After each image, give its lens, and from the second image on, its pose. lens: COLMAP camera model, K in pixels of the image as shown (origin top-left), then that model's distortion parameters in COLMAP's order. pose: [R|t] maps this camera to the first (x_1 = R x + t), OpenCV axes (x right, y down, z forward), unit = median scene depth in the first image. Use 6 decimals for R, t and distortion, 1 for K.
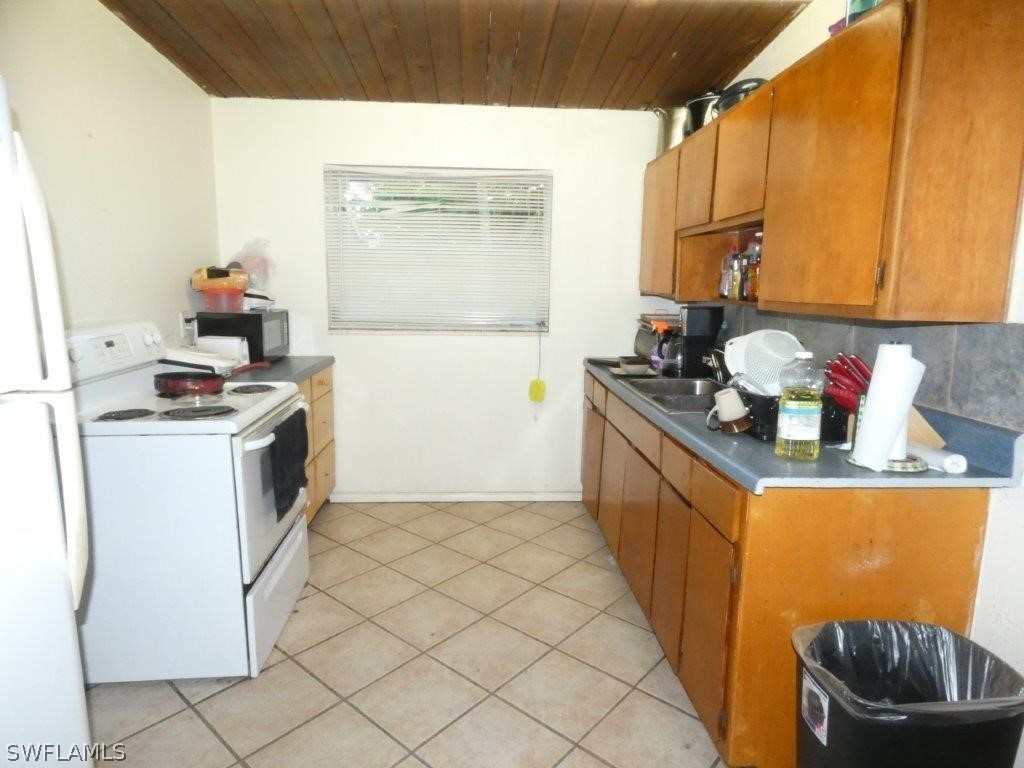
lens RADIAL K [[619.9, 0, 510.3], [0, 619.9, 386.7], [0, 0, 1]] dist [0.007675, 0.002362]
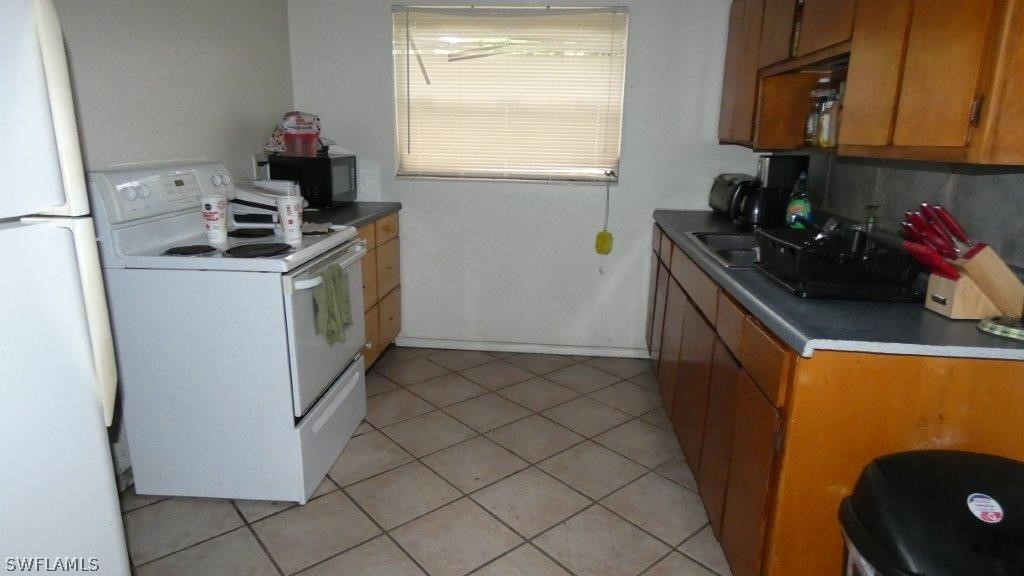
lens RADIAL K [[619.5, 0, 512.0], [0, 619.5, 288.0], [0, 0, 1]] dist [-0.005471, 0.015243]
pose [[0.989393, 0.040025, -0.139638, 0.062581], [-0.029621, 0.996683, 0.075806, 0.011462], [0.142209, -0.070866, 0.987297, 0.036101]]
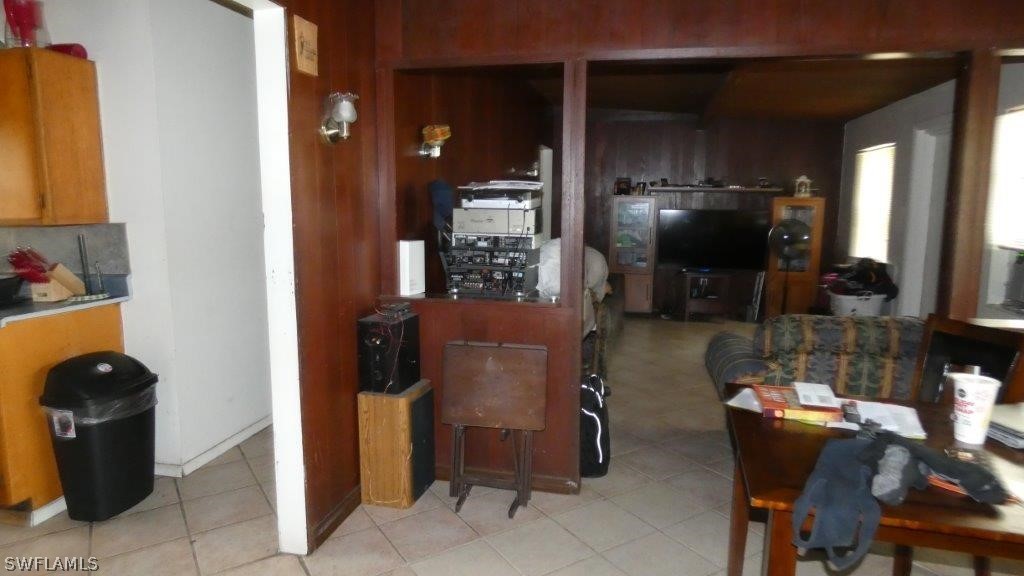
lens RADIAL K [[614.4, 0, 503.4], [0, 614.4, 289.1], [0, 0, 1]] dist [-0.009164, -0.003332]
pose [[0.292000, -0.146086, 0.945196, -0.511002], [0.158679, 0.981969, 0.102749, 0.072456], [-0.943163, 0.119980, 0.309916, -0.554419]]
